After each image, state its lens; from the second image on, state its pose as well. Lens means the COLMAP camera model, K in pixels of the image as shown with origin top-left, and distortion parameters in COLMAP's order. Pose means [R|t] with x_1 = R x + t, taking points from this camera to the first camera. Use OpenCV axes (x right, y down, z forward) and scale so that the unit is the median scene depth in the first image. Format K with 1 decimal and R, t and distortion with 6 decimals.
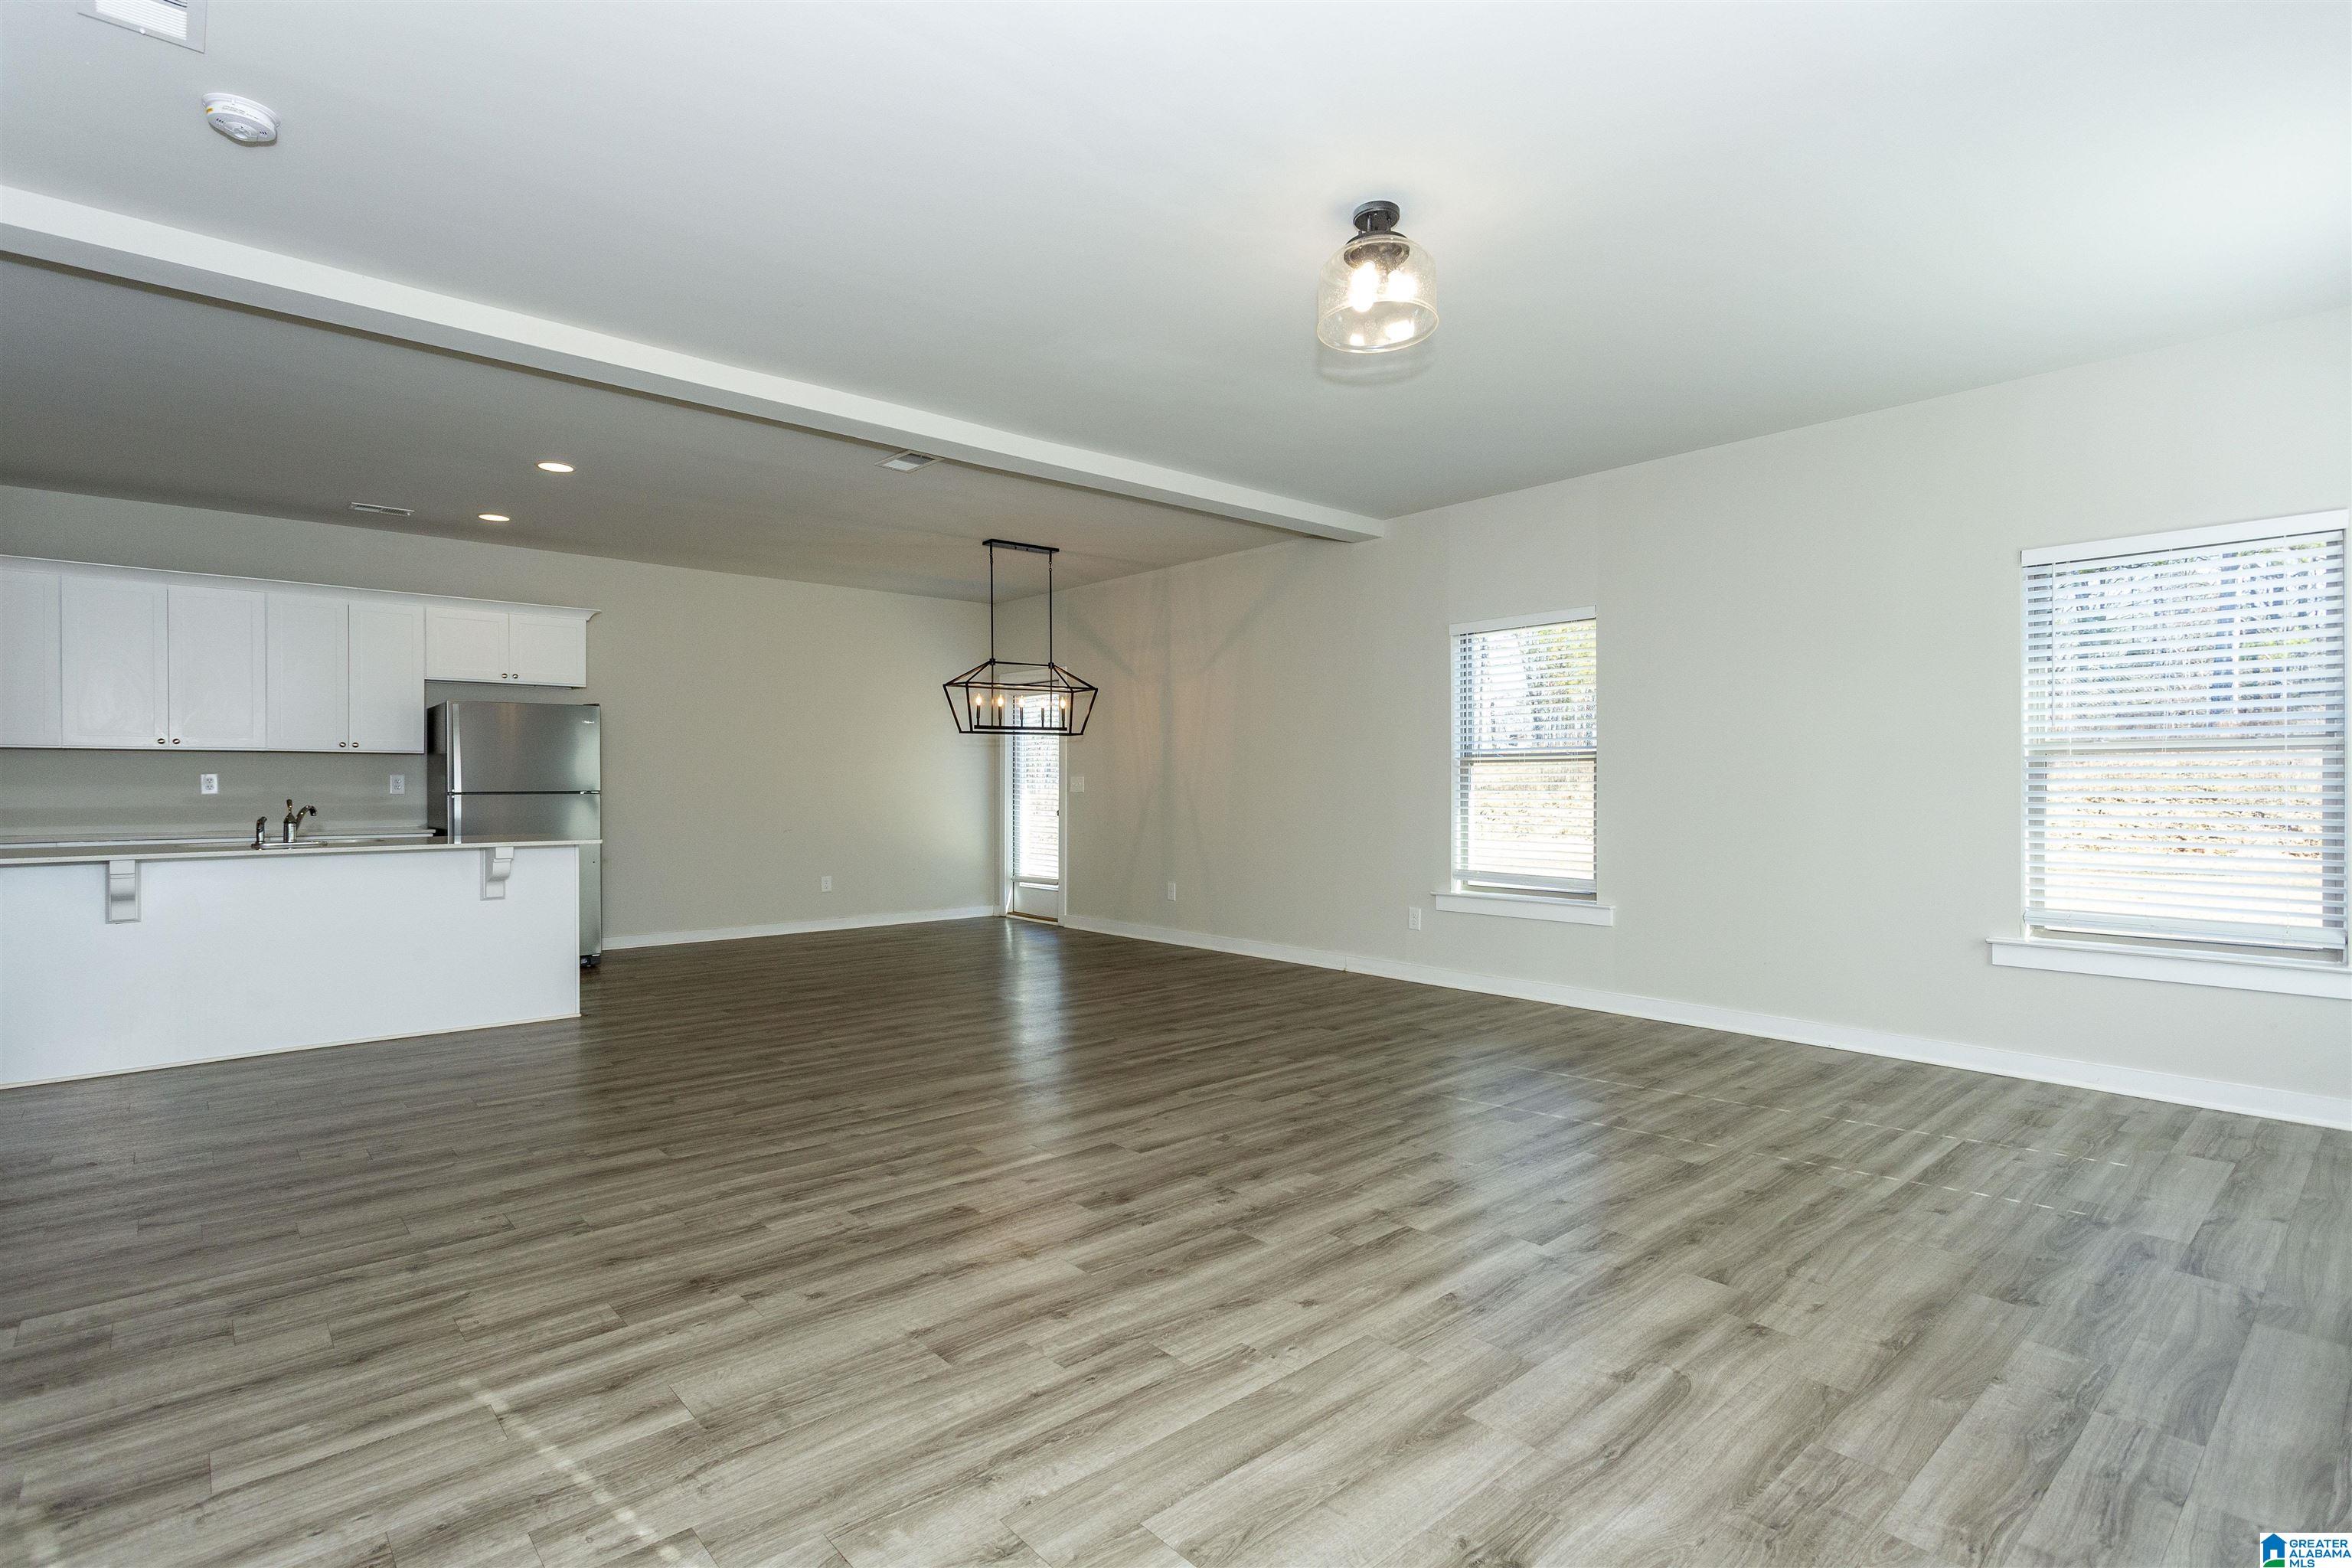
lens RADIAL K [[1131.0, 0, 1169.4], [0, 1131.0, 743.7], [0, 0, 1]] dist [0.001215, -0.000092]
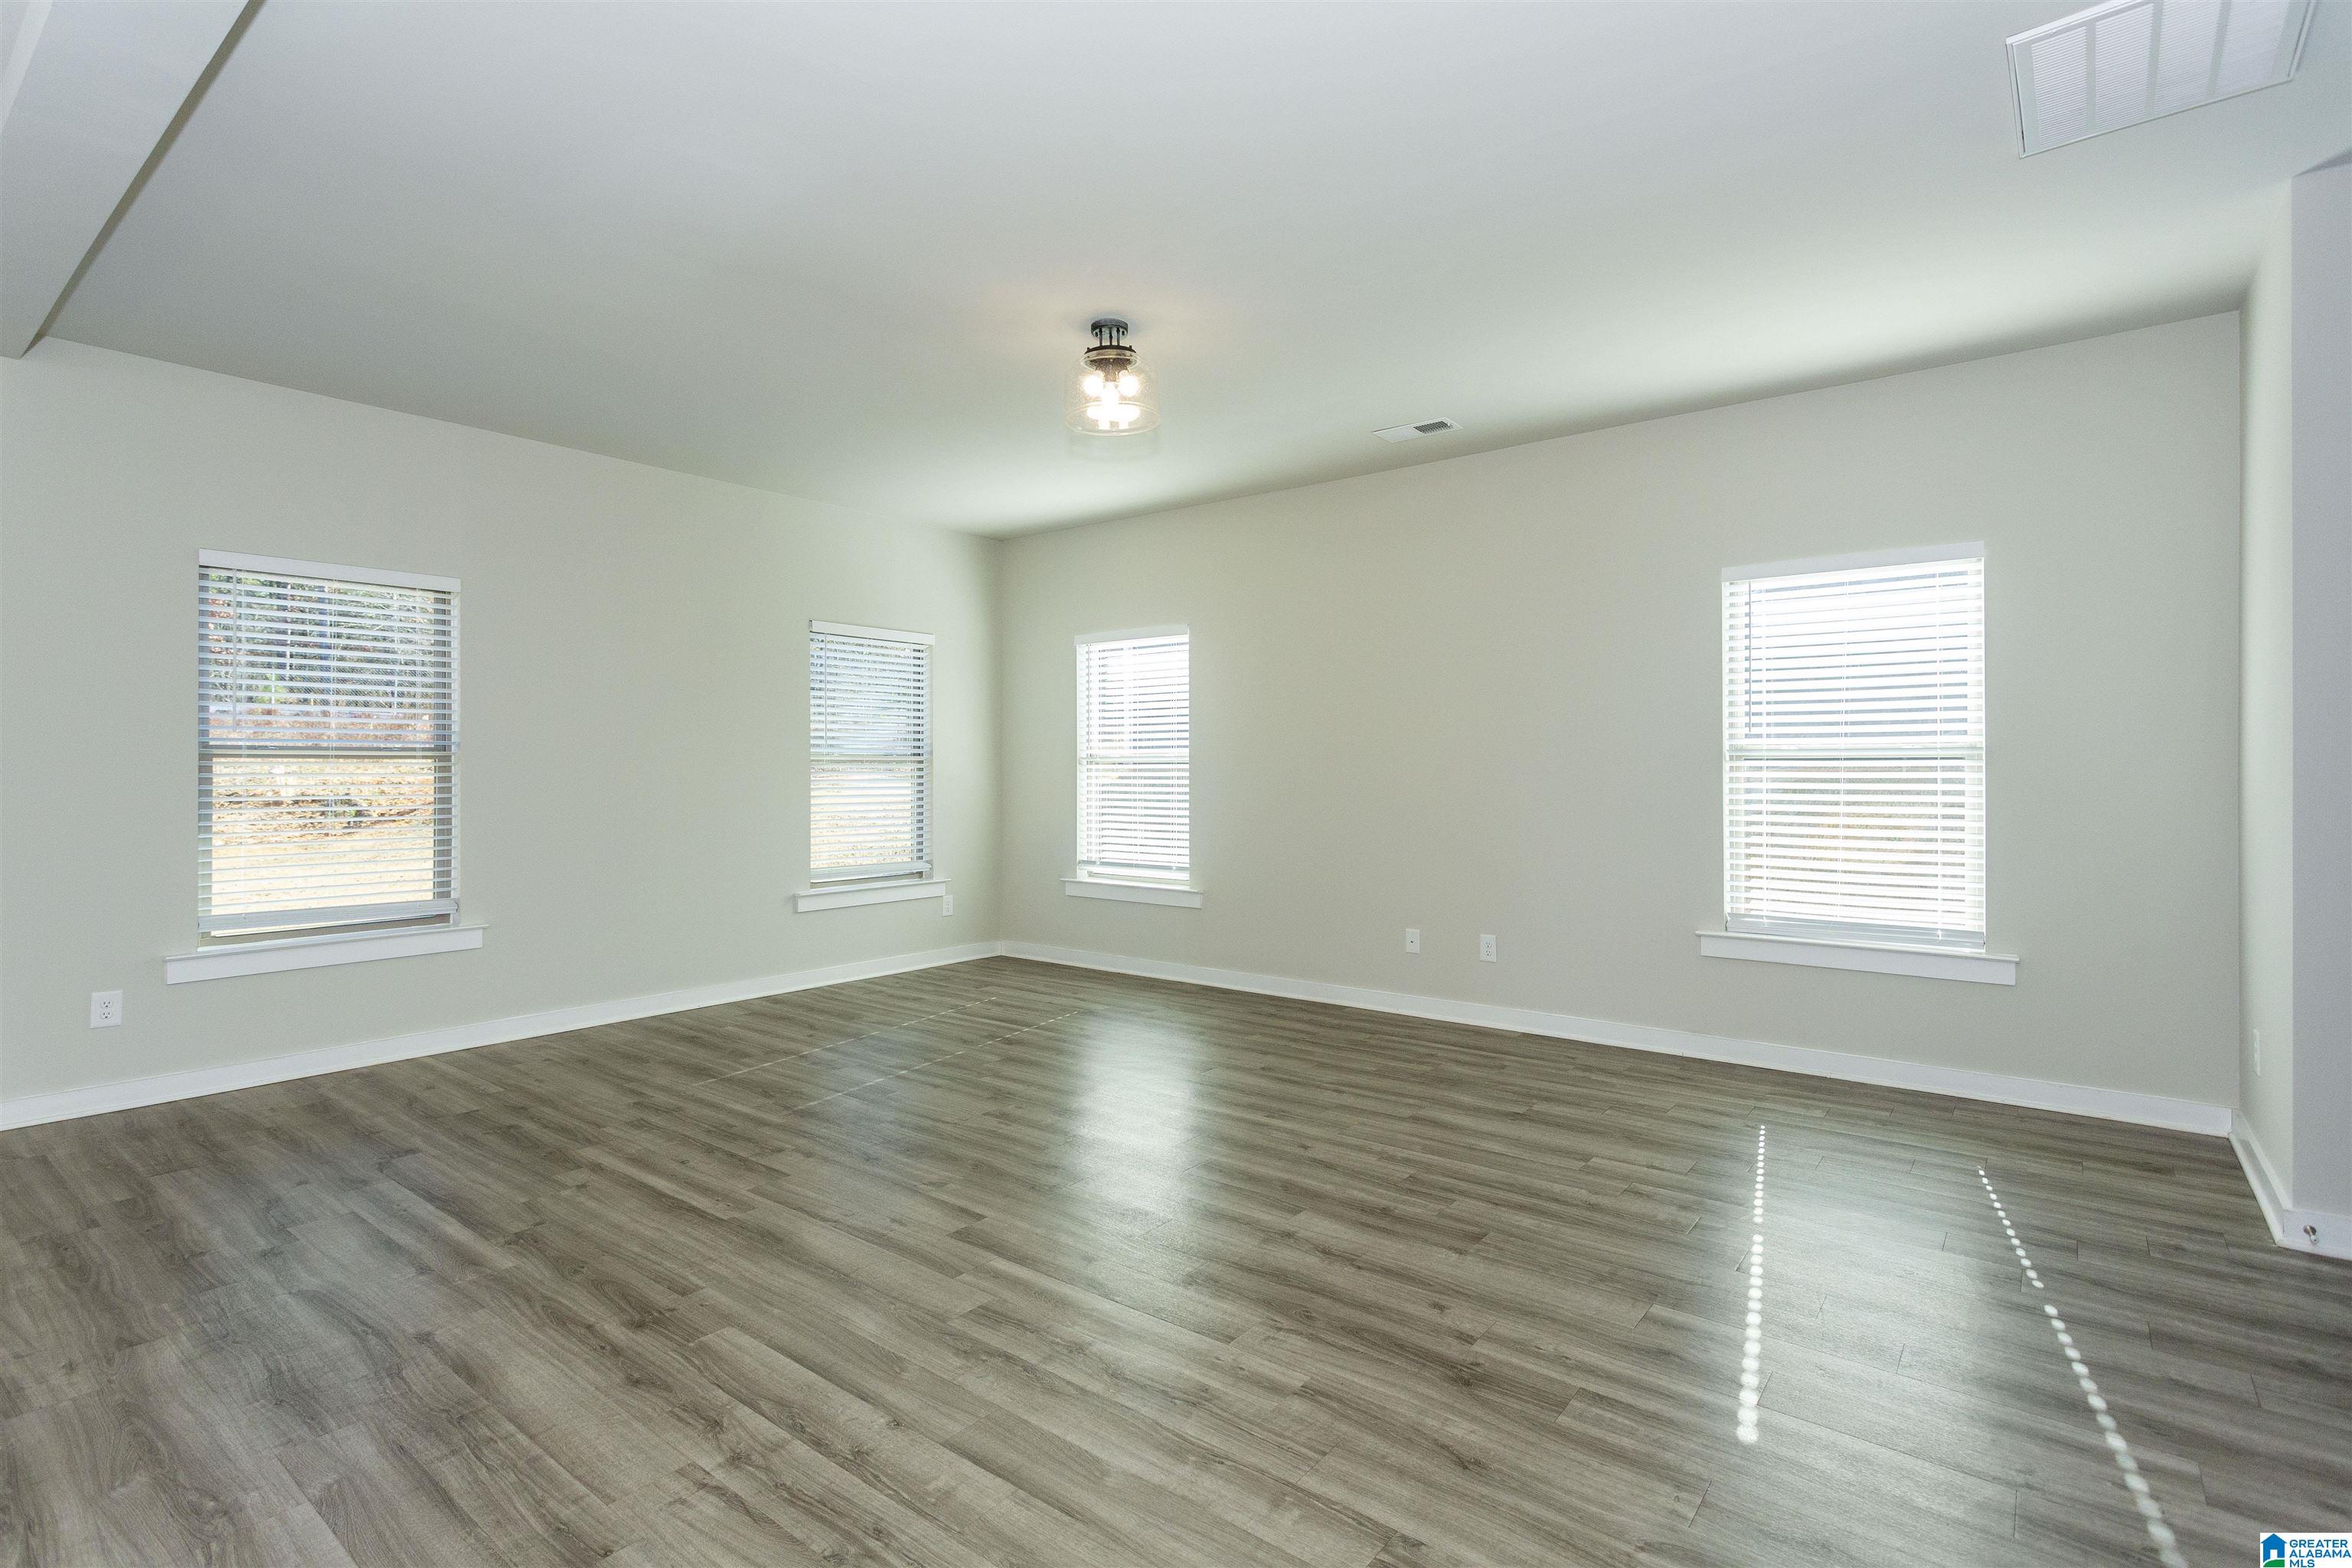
lens RADIAL K [[1116.7, 0, 1144.6], [0, 1116.7, 778.6], [0, 0, 1]] dist [0.012496, 0.000131]
pose [[-0.166989, -0.006801, 0.985935, -1.059676], [-0.037275, 0.999305, 0.000580, 0.017710], [-0.985254, -0.036653, -0.167126, 1.216103]]
